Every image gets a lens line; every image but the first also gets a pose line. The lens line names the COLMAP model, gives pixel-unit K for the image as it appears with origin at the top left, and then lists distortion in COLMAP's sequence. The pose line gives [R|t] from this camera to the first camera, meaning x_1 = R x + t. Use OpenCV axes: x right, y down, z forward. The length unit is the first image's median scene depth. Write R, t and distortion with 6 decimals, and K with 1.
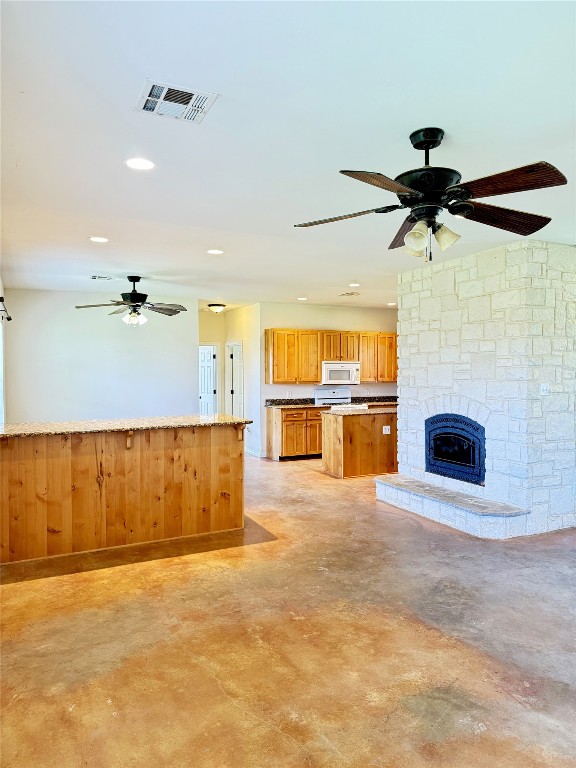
lens RADIAL K [[544.7, 0, 289.6], [0, 544.7, 382.0], [0, 0, 1]] dist [0.073251, -0.099018]
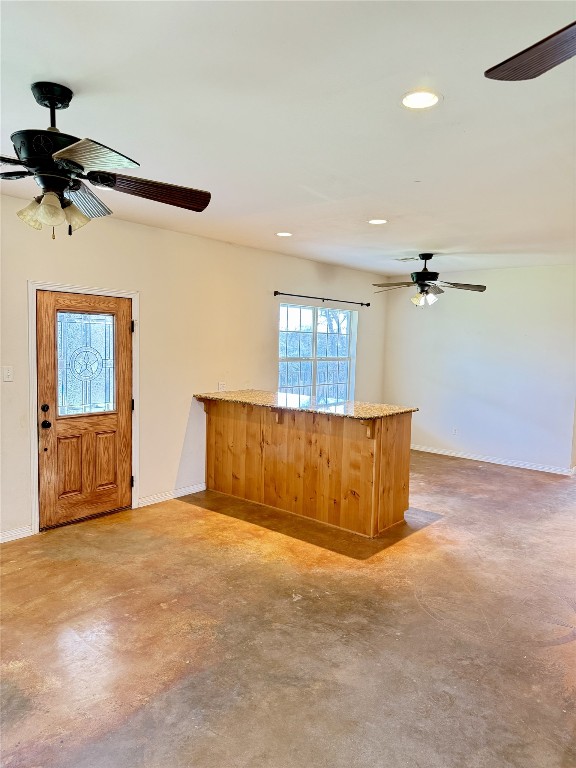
lens RADIAL K [[544.7, 0, 289.6], [0, 544.7, 382.0], [0, 0, 1]] dist [0.073251, -0.099018]
pose [[0.404115, 0.092704, -0.909999, 0.741298], [-0.049056, 0.995616, 0.079641, -0.053113], [0.913392, 0.012457, 0.406891, 0.594977]]
